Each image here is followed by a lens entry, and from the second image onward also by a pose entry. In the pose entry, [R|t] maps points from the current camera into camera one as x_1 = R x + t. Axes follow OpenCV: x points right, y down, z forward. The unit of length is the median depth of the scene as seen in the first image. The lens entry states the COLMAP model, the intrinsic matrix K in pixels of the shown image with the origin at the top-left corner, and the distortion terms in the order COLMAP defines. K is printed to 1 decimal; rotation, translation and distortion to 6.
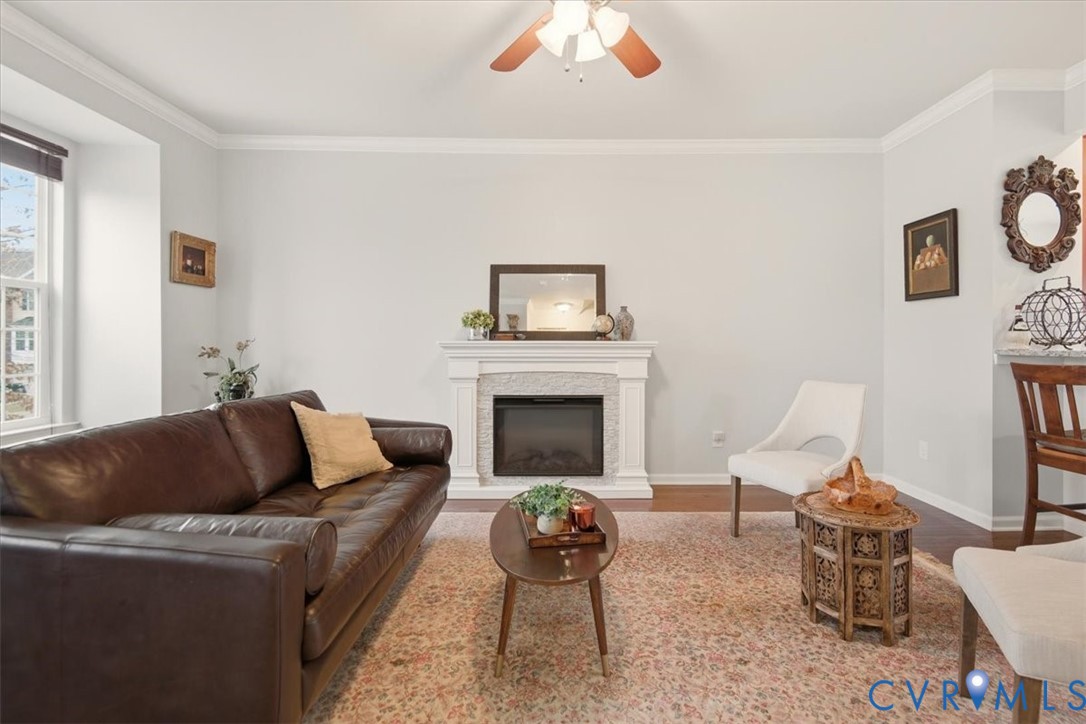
lens RADIAL K [[533.7, 0, 555.2], [0, 533.7, 340.0], [0, 0, 1]] dist [0.004800, 0.000989]
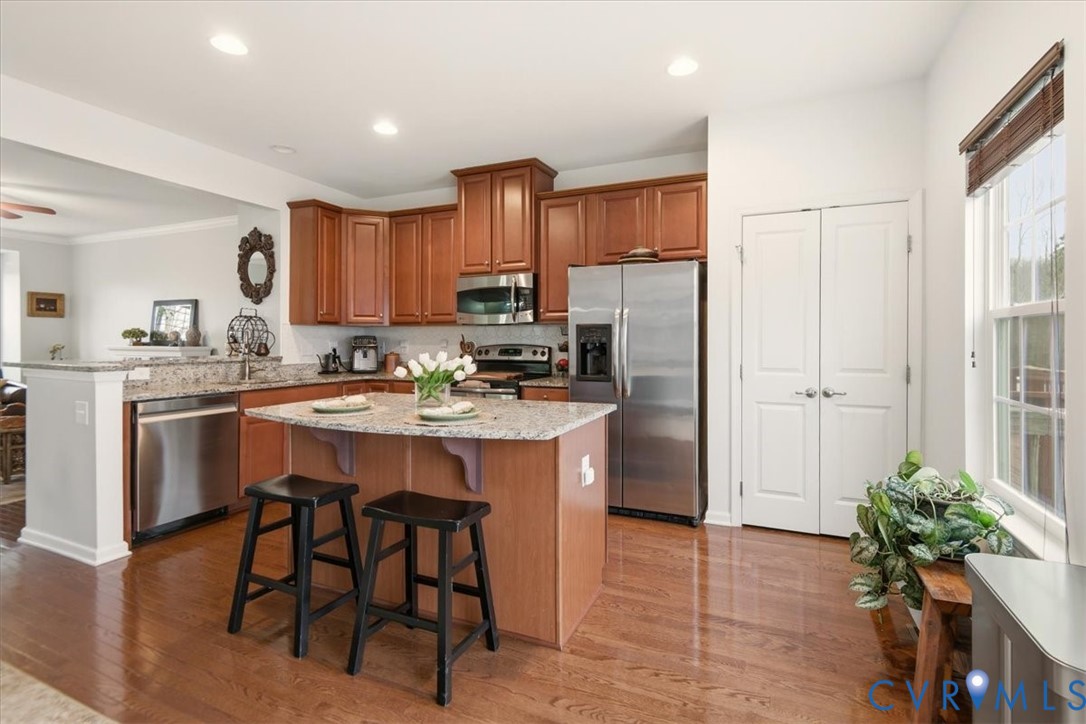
lens RADIAL K [[511.8, 0, 569.1], [0, 511.8, 340.8], [0, 0, 1]] dist [0.001804, -0.004837]
pose [[0.912961, 0.005036, -0.408016, 1.995314], [-0.003678, 0.999985, 0.004113, -0.028584], [0.408031, -0.002254, 0.912965, 0.048082]]
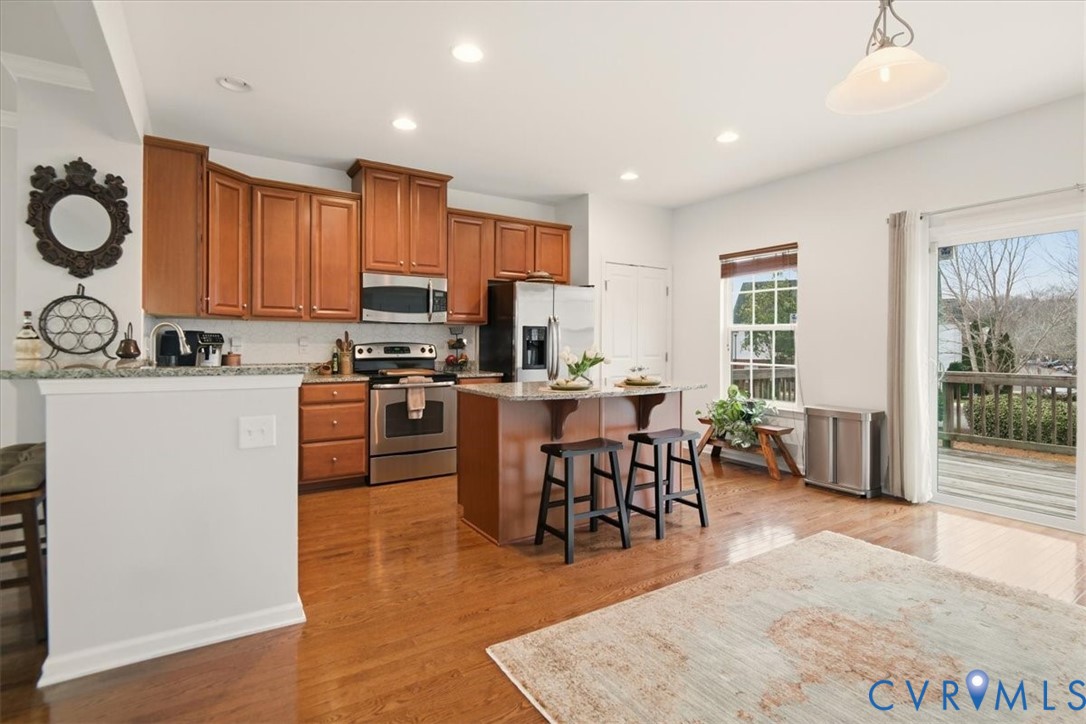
lens RADIAL K [[533.7, 0, 555.2], [0, 533.7, 340.0], [0, 0, 1]] dist [0.004800, 0.000989]
pose [[0.849738, 0.010576, 0.527099, 0.972940], [-0.007008, 0.999937, -0.008766, -0.010878], [-0.527158, 0.003755, 0.849759, -0.229743]]
